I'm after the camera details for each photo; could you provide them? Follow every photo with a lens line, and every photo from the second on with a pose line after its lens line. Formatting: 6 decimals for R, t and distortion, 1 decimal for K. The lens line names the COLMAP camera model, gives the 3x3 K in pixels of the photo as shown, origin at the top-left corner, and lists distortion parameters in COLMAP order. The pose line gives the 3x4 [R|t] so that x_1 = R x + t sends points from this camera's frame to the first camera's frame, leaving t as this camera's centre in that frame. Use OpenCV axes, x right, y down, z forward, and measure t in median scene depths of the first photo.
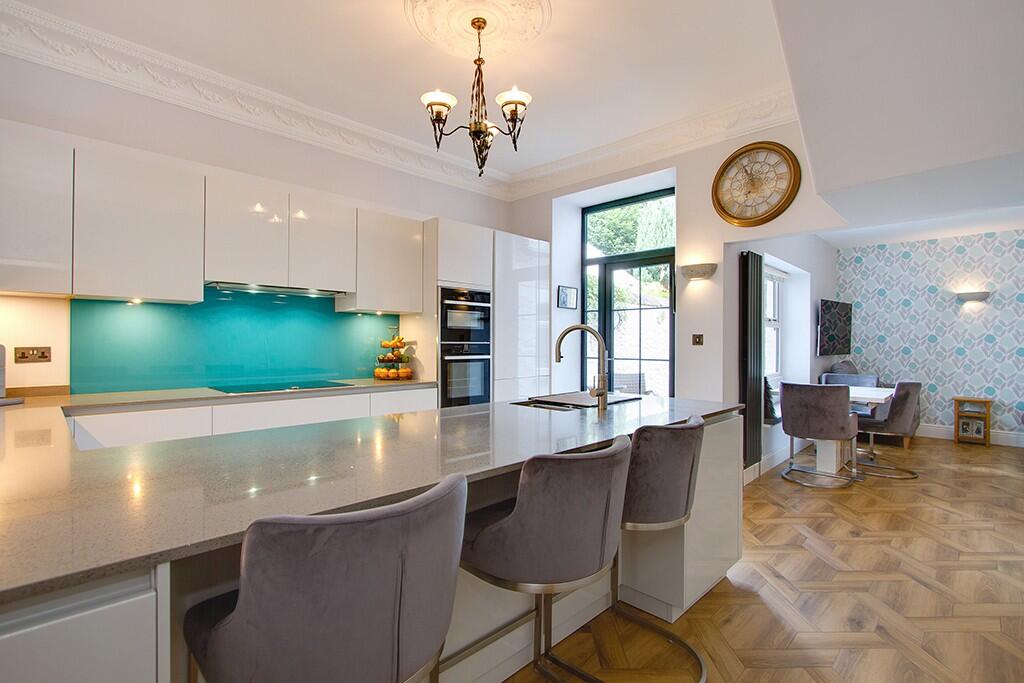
lens RADIAL K [[471.3, 0, 512.0], [0, 471.3, 341.5], [0, 0, 1]] dist [0.000061, -0.000014]
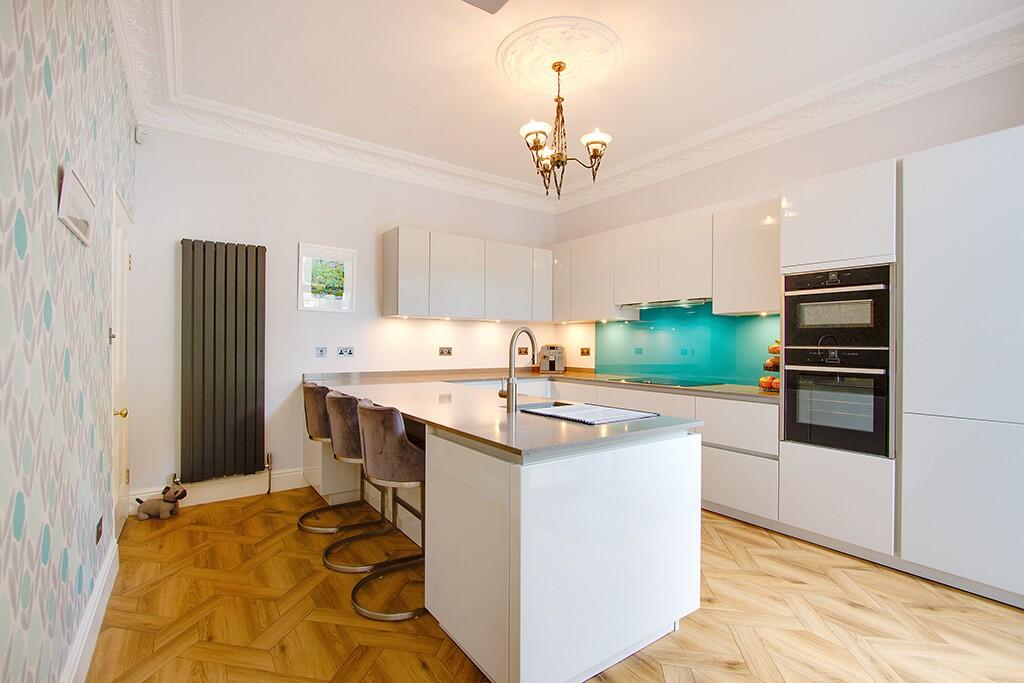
lens RADIAL K [[471.3, 0, 512.0], [0, 471.3, 341.5], [0, 0, 1]] dist [0.000061, -0.000014]
pose [[-0.152719, -0.011281, -0.988205, 0.685356], [-0.008344, 0.999914, -0.010126, 0.005021], [0.988234, 0.006699, -0.152800, 0.684090]]
